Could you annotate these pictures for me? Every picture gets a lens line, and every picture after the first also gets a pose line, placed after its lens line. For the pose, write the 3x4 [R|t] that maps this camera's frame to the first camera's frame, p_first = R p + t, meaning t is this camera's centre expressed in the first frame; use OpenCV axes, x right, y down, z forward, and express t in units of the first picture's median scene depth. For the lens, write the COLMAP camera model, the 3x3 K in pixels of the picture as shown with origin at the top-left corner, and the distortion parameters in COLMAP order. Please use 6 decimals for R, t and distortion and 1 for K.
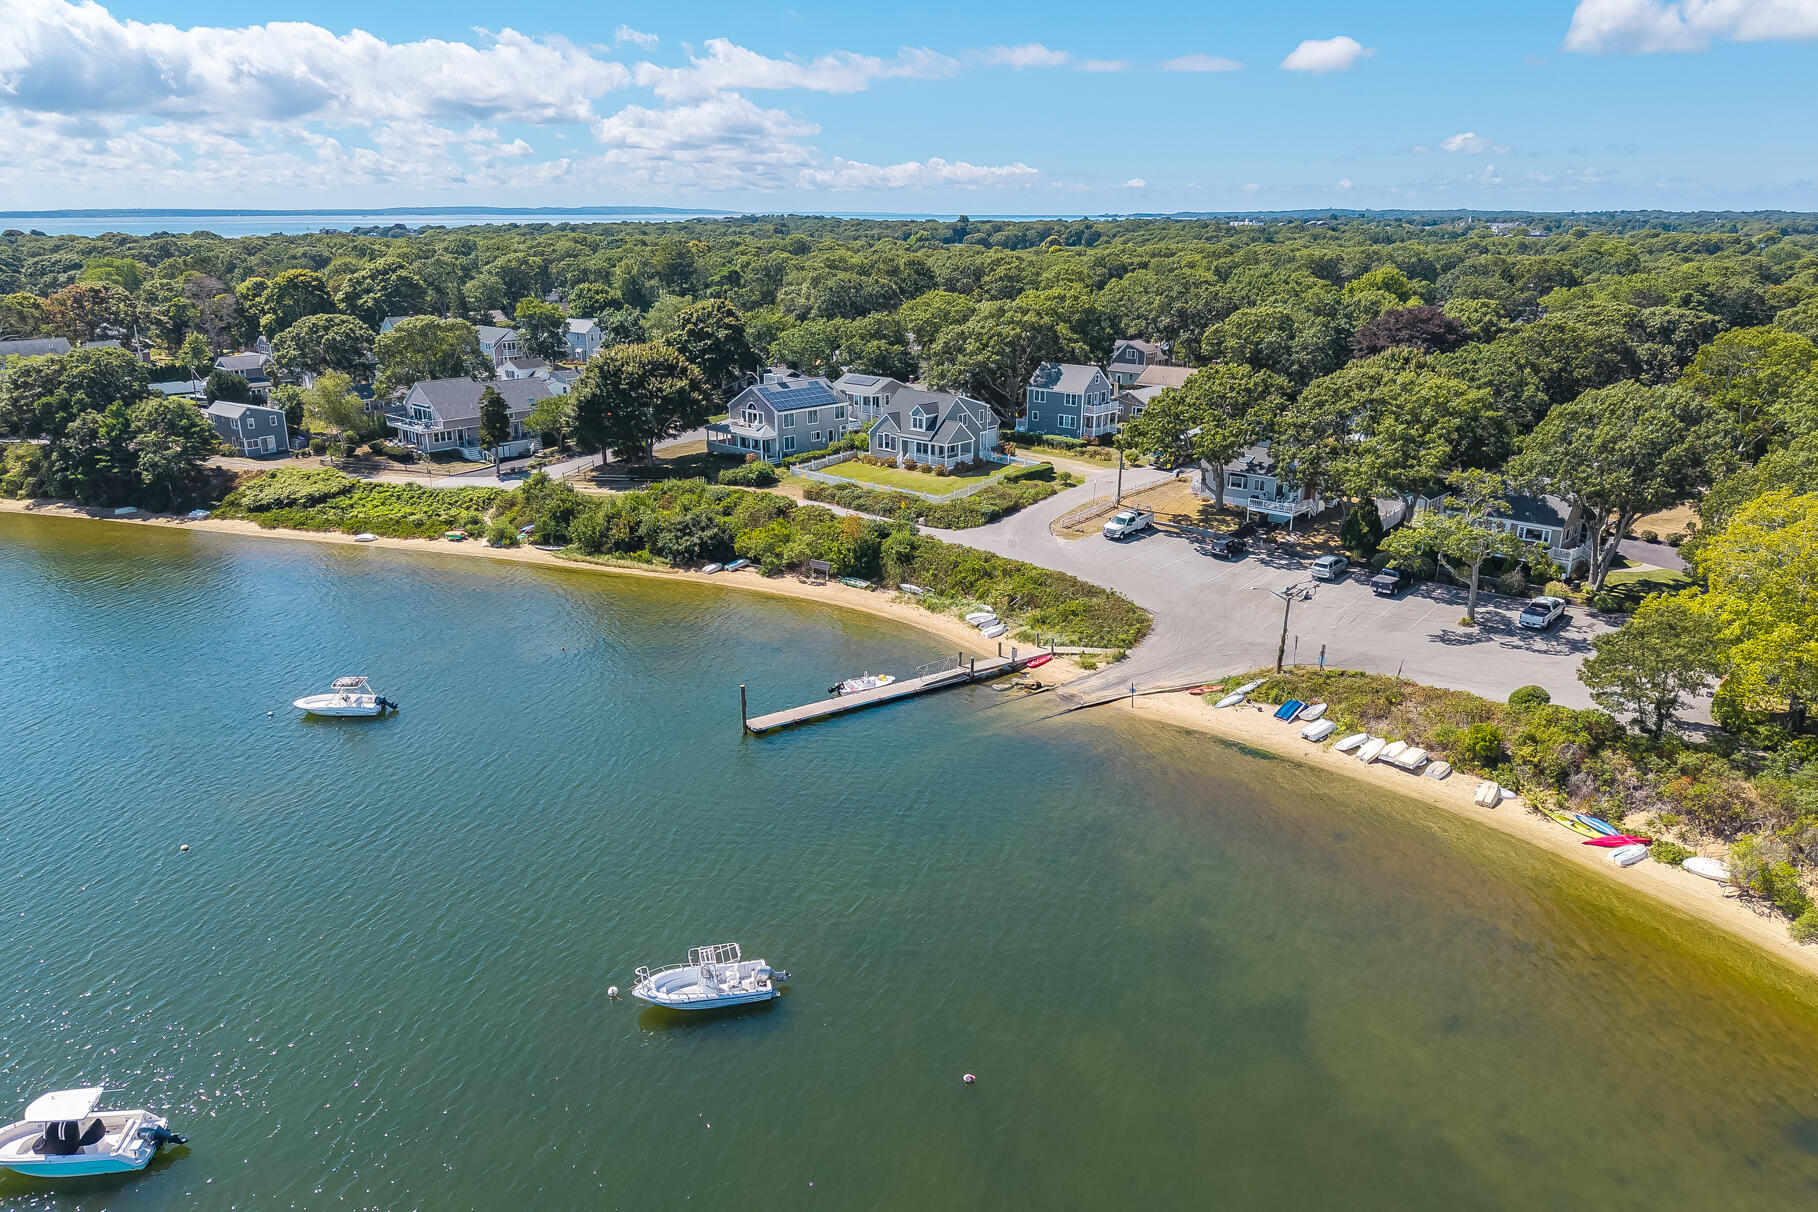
lens RADIAL K [[1184.4, 0, 909.0], [0, 1184.4, 606.0], [0, 0, 1]] dist [-0.012516, -0.004146]
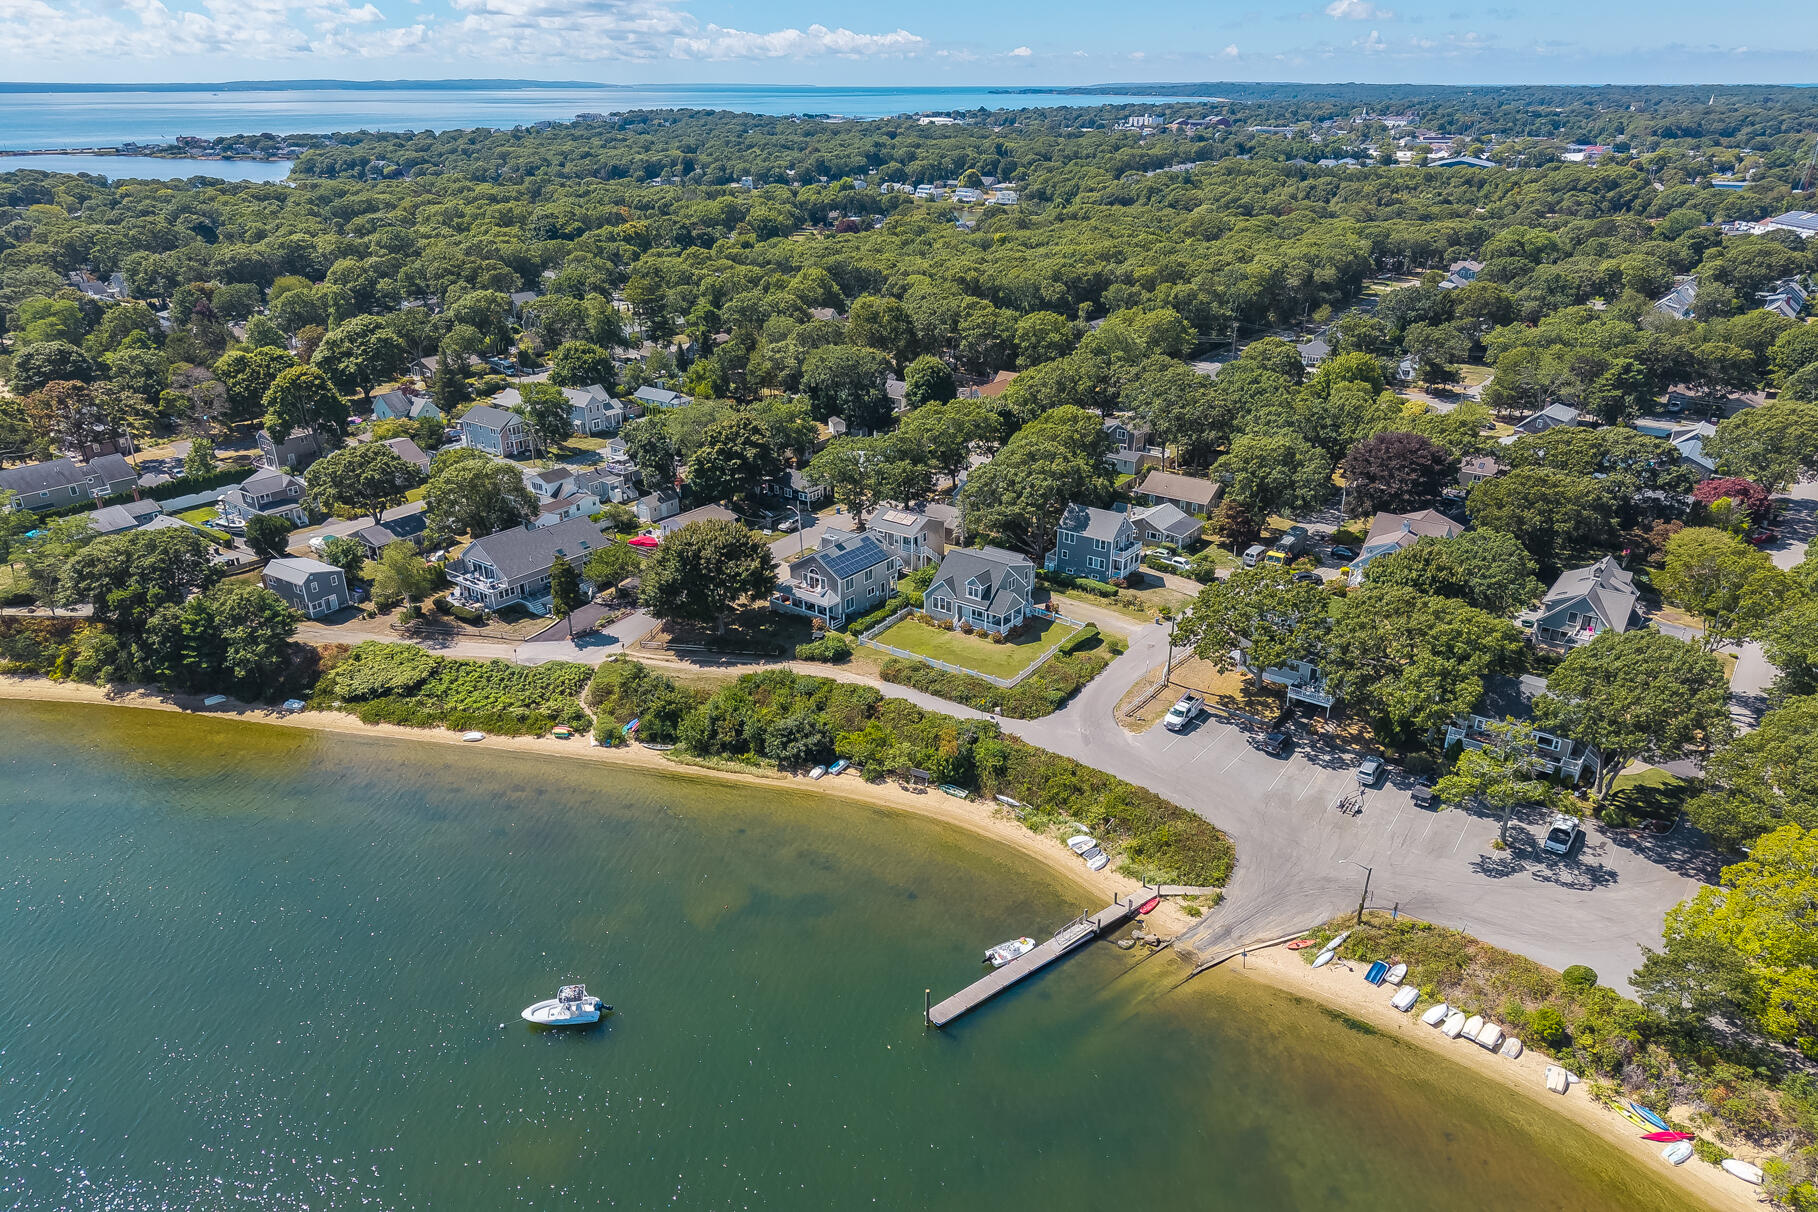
lens RADIAL K [[1167.5, 0, 899.2], [0, 1167.5, 611.6], [0, 0, 1]] dist [0.006436, -0.003547]
pose [[0.996353, -0.042601, 0.073933, -0.164503], [0.034710, 0.993875, 0.104915, -0.292993], [-0.077949, -0.101966, 0.991729, -0.073239]]
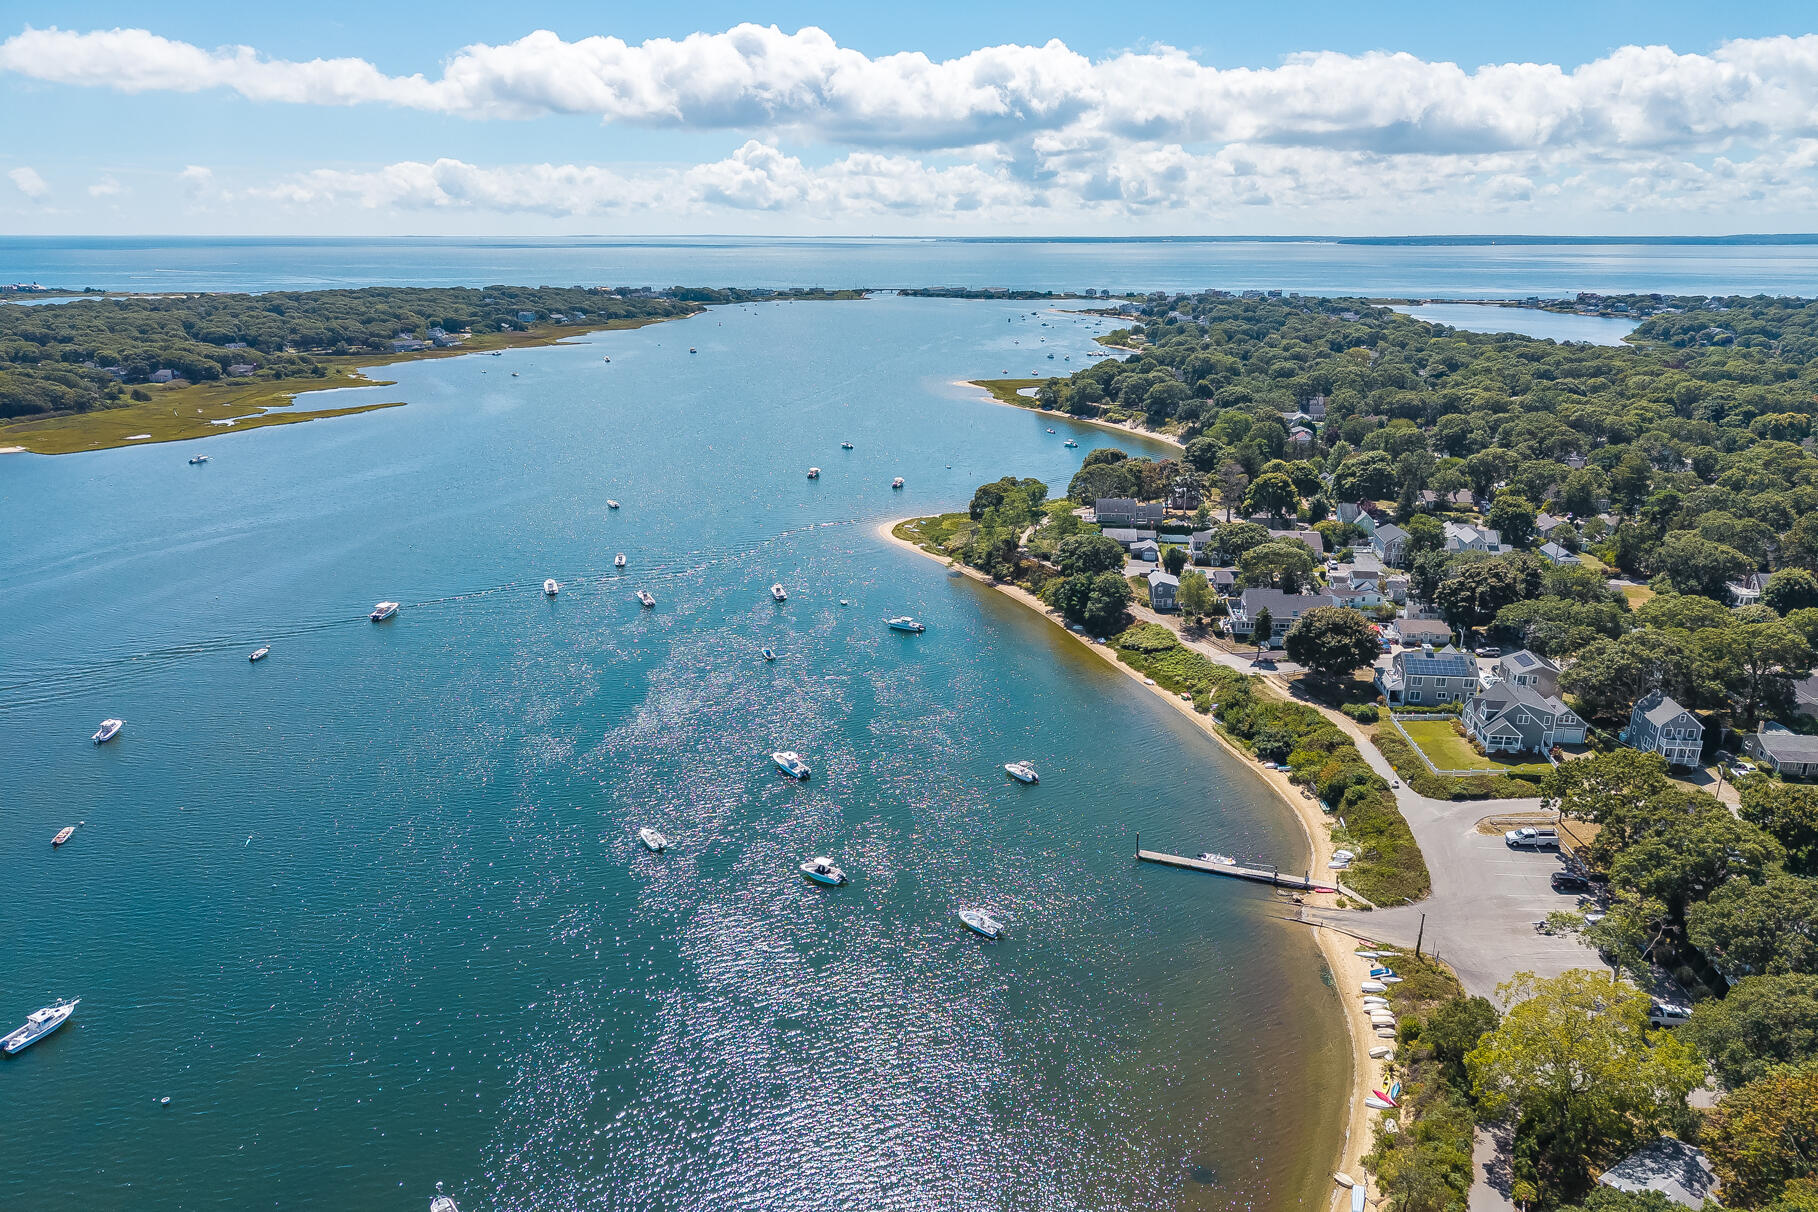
lens RADIAL K [[1184.4, 0, 909.0], [0, 1184.4, 606.0], [0, 0, 1]] dist [-0.012516, -0.004146]
pose [[0.558485, 0.229789, -0.797052, 0.806574], [-0.246977, 0.963351, 0.104679, -0.292128], [0.791895, 0.138392, 0.594769, -0.401891]]
